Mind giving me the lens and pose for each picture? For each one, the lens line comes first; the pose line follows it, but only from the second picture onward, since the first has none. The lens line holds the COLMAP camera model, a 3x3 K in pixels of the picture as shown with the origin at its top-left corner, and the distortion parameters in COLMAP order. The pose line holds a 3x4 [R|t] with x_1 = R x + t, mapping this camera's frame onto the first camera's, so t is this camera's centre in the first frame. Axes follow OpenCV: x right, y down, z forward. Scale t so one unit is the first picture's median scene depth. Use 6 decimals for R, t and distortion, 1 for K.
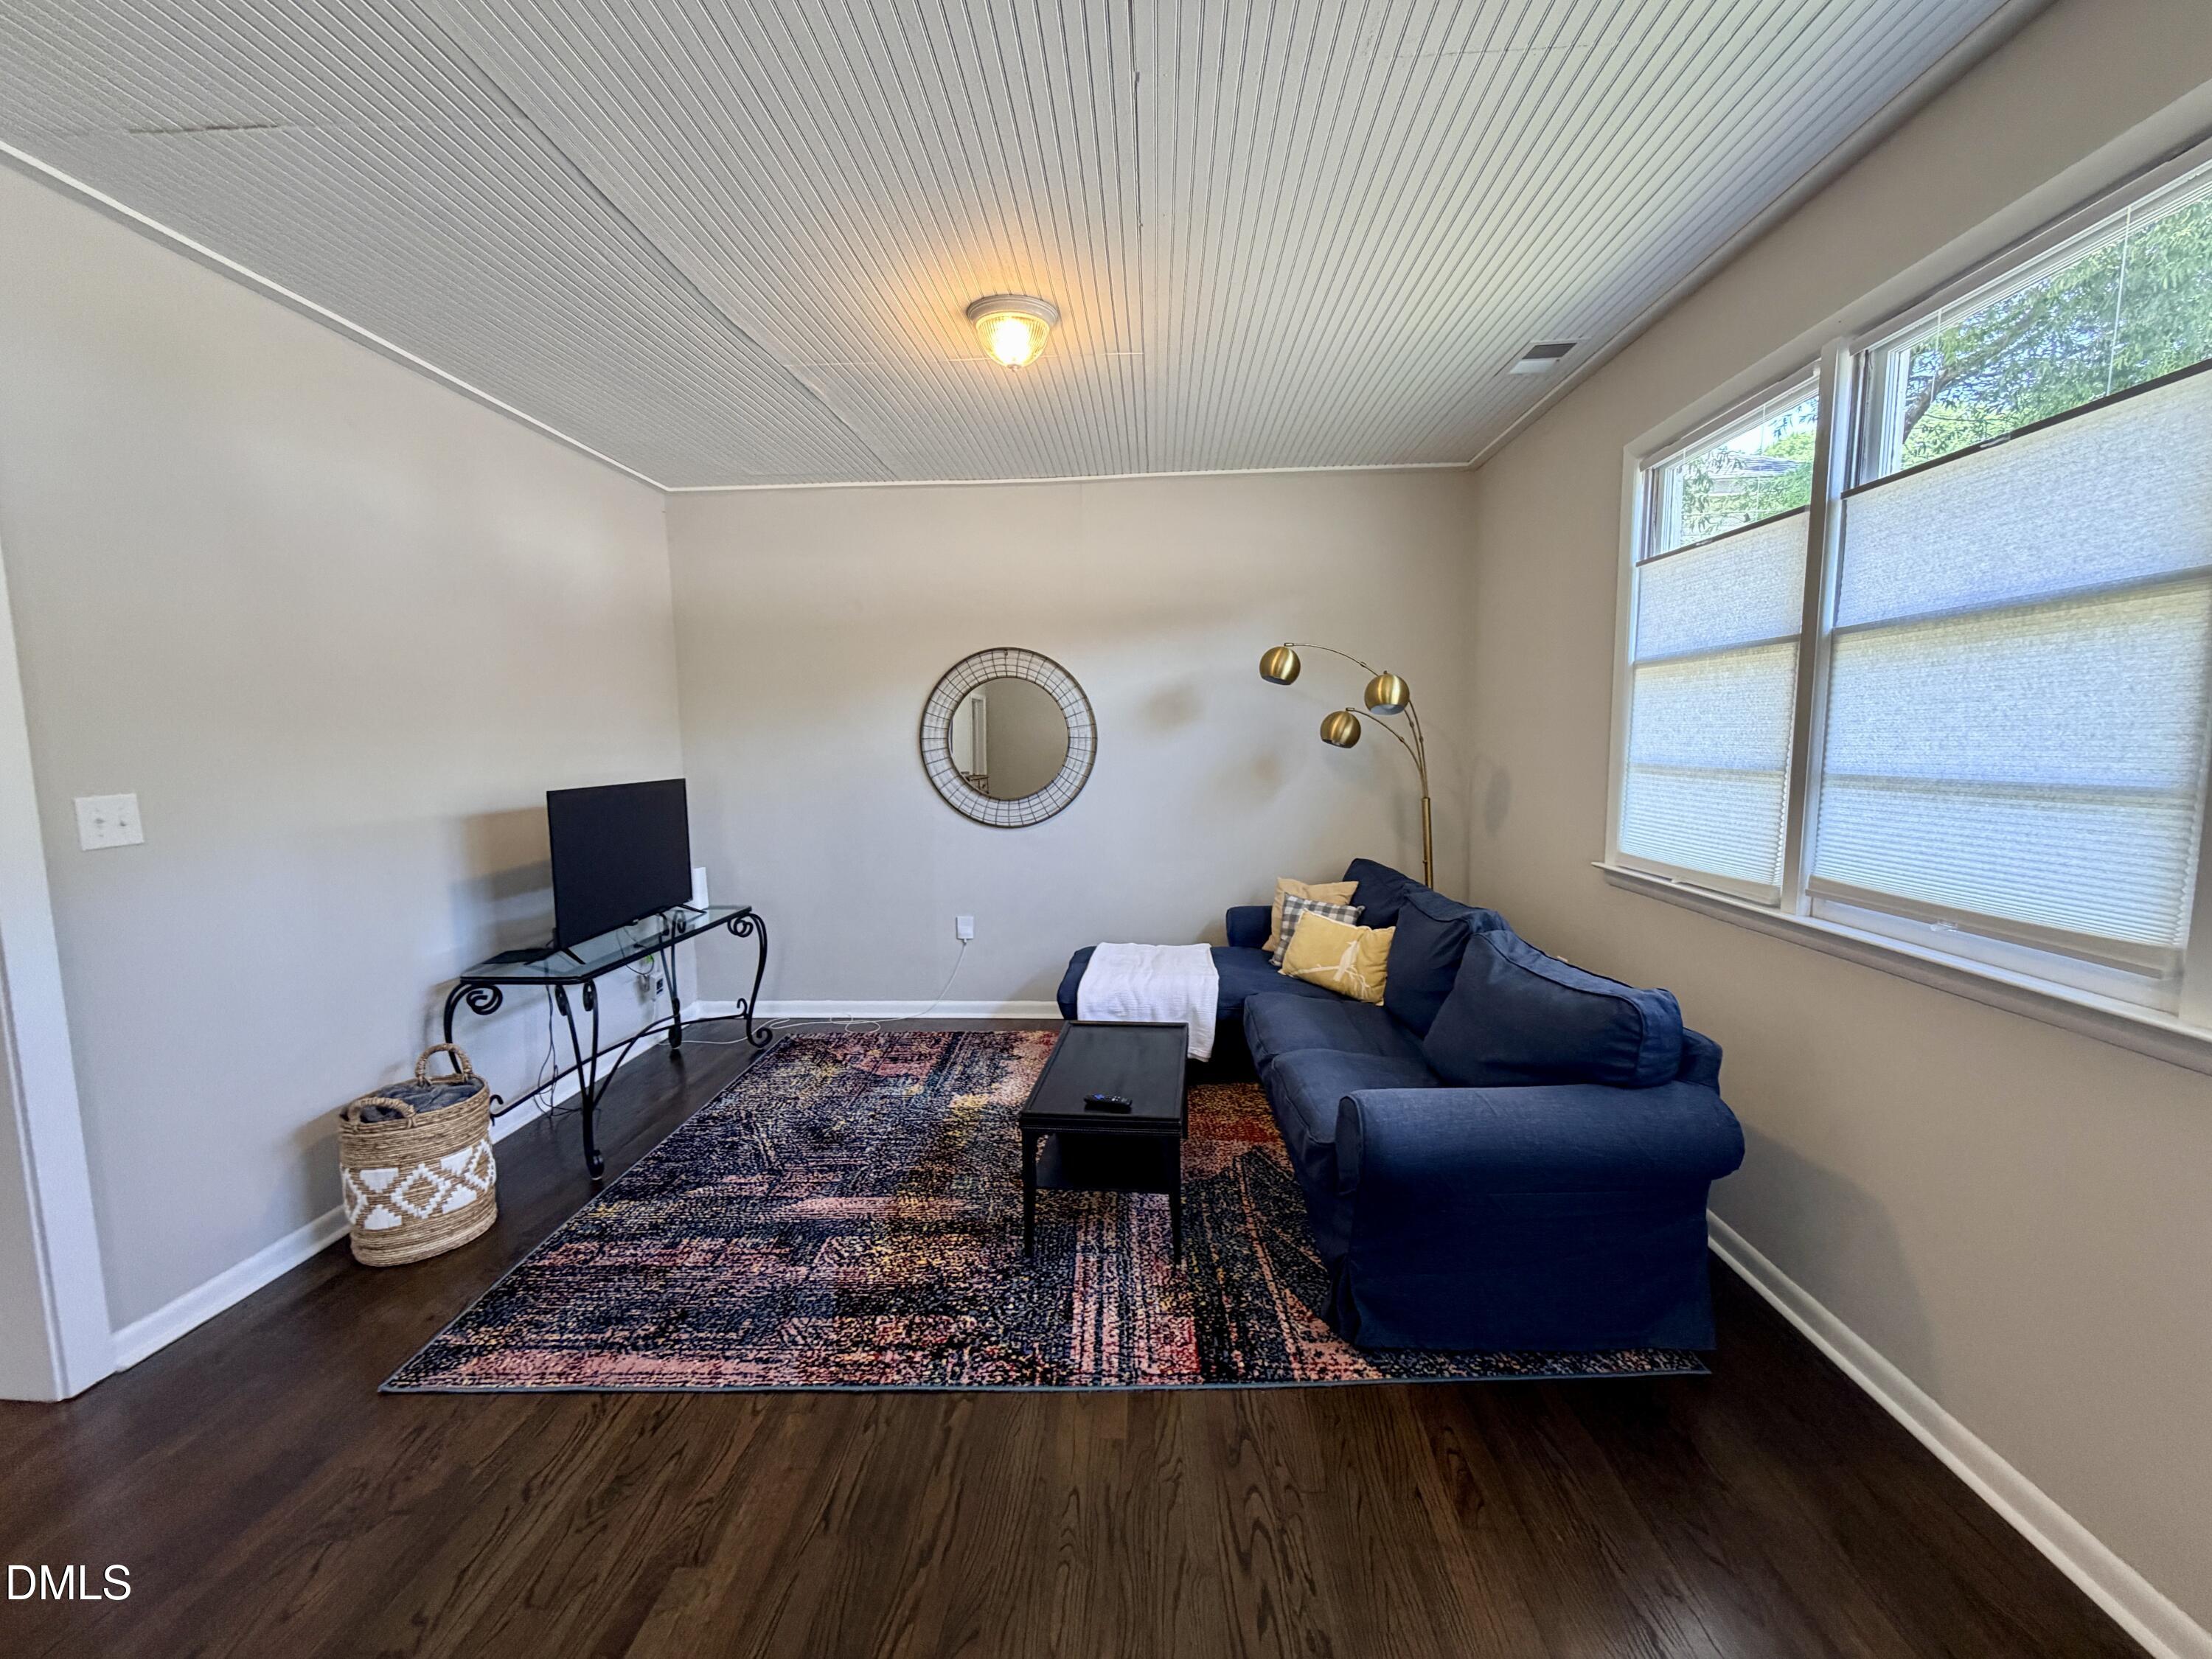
lens RADIAL K [[885.9, 0, 1118.9], [0, 885.9, 832.9], [0, 0, 1]] dist [0.001300, -0.000107]
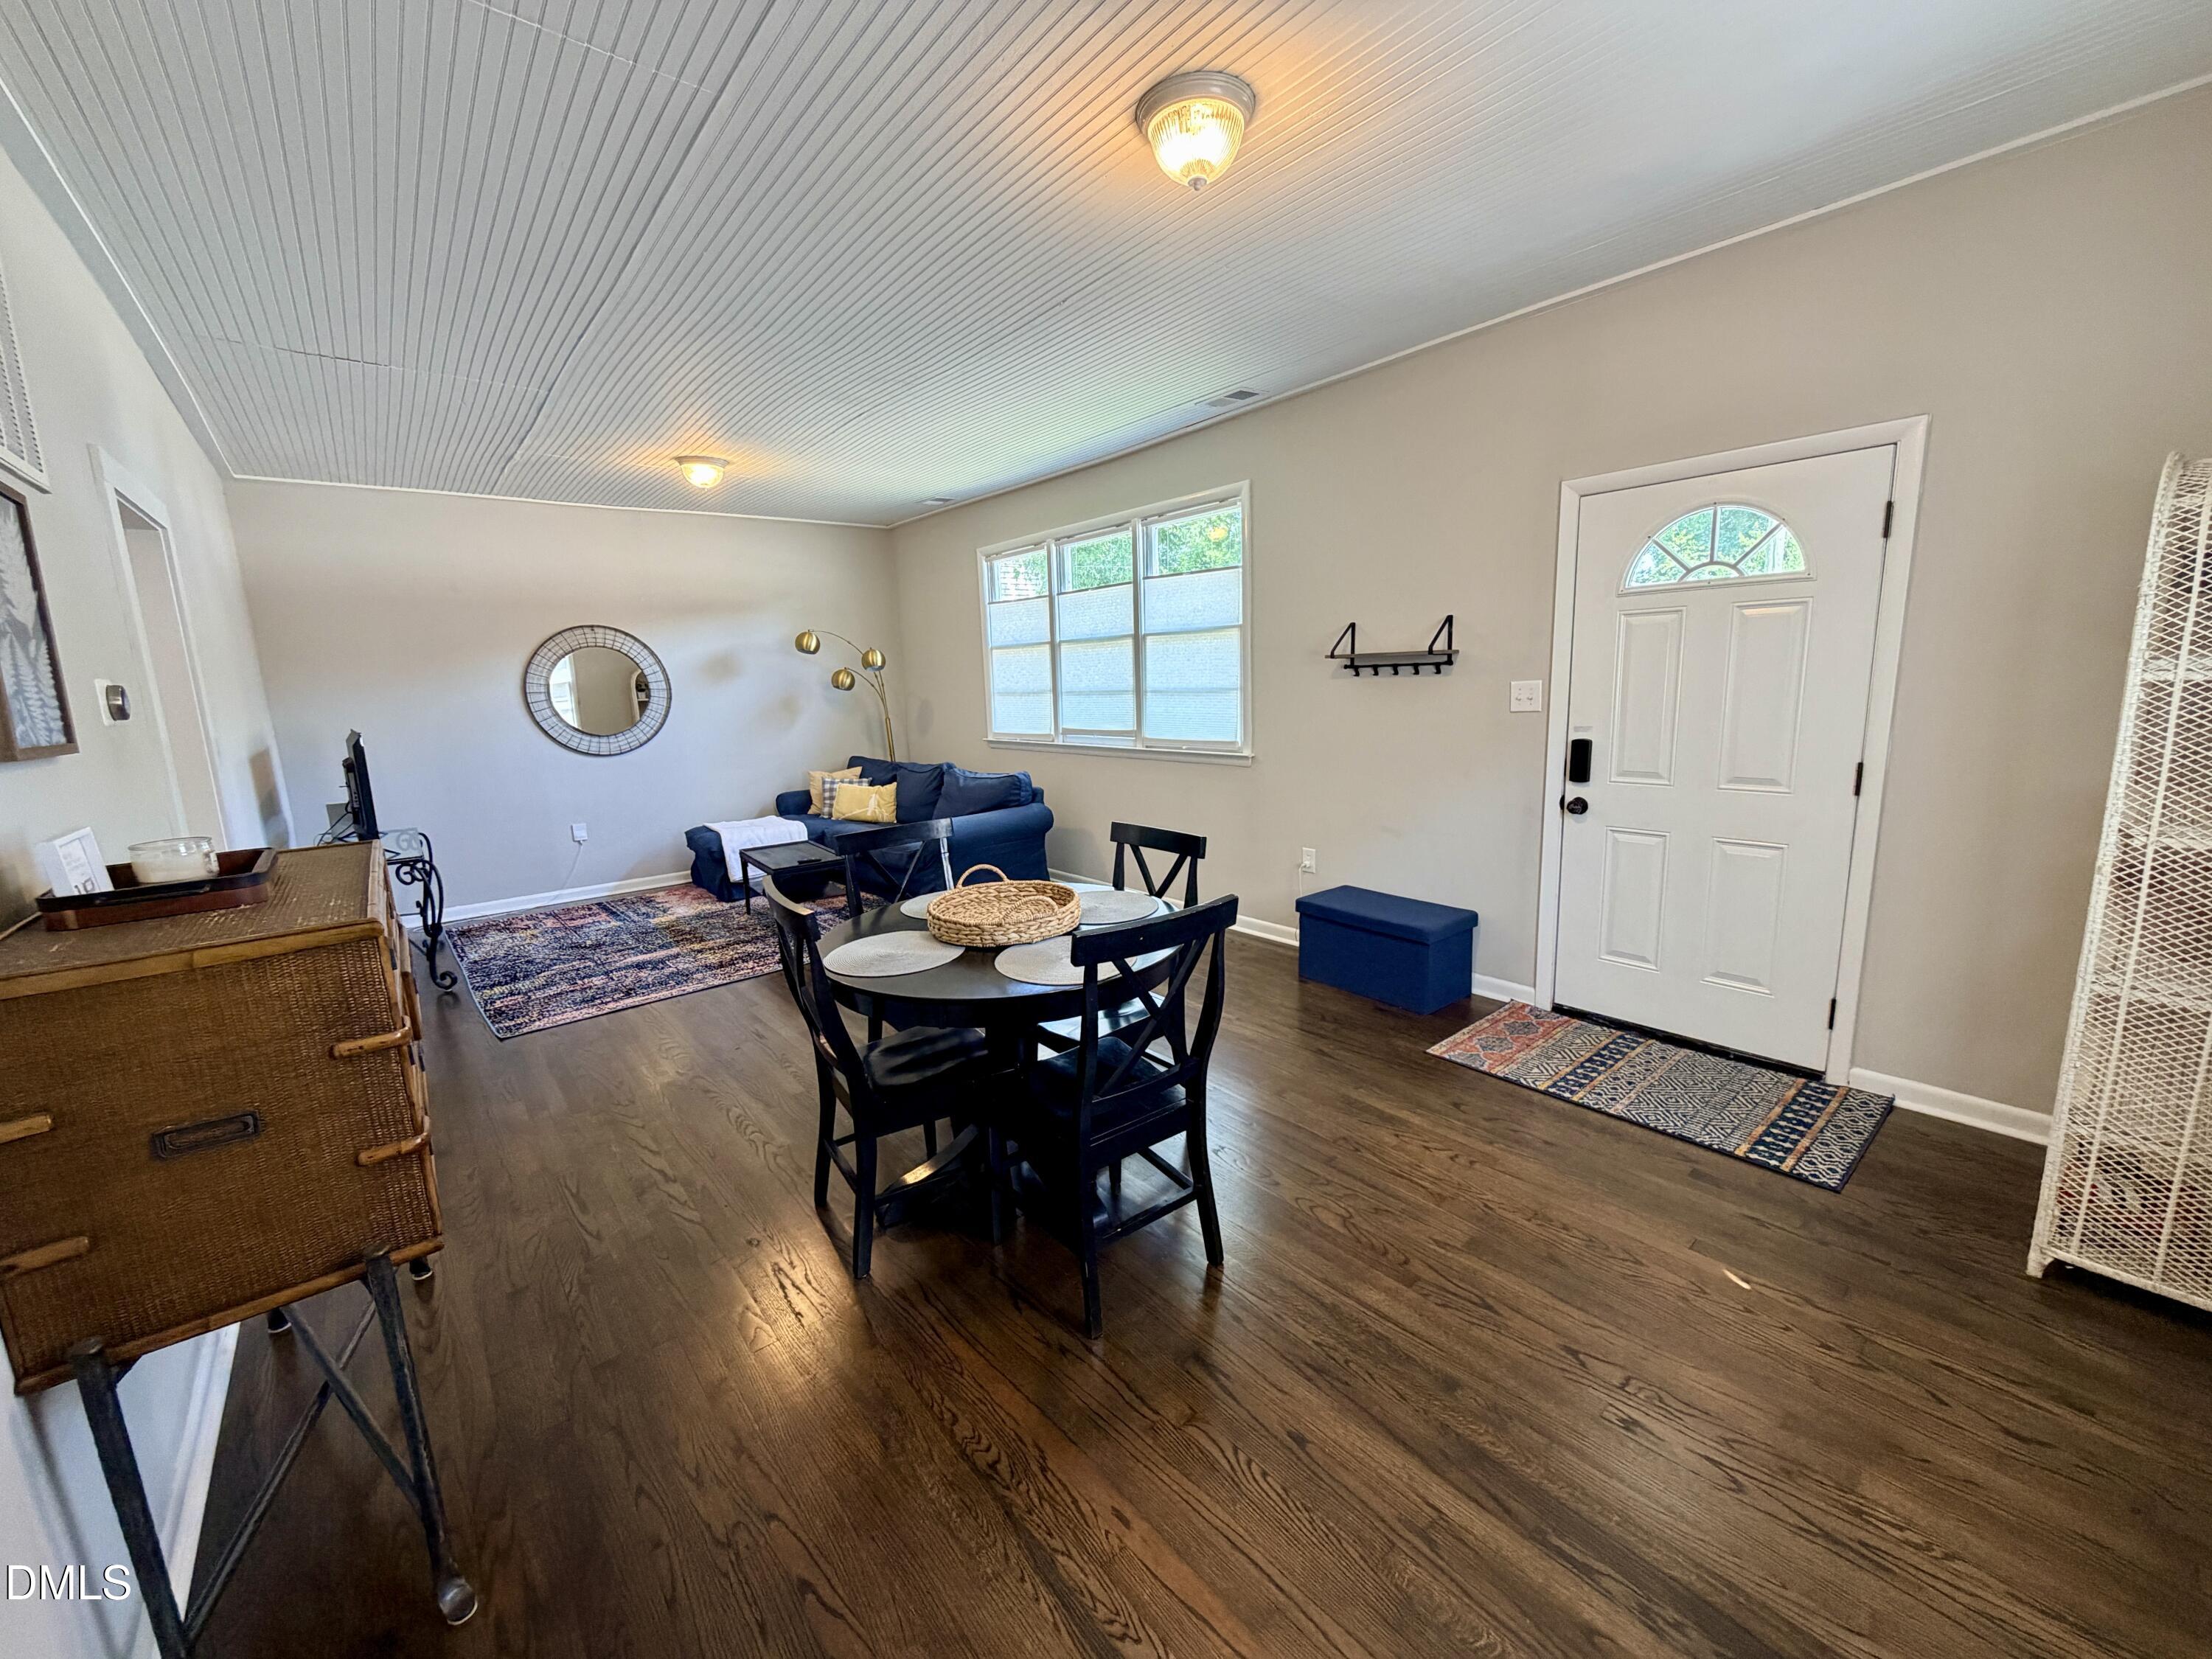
lens RADIAL K [[885.9, 0, 1117.6], [0, 885.9, 834.2], [0, 0, 1]] dist [0.001300, -0.000107]
pose [[0.741203, -0.134080, 0.657754, -0.766117], [0.097737, 0.990963, 0.091866, 0.109831], [-0.664128, -0.003804, 0.747609, -0.952051]]
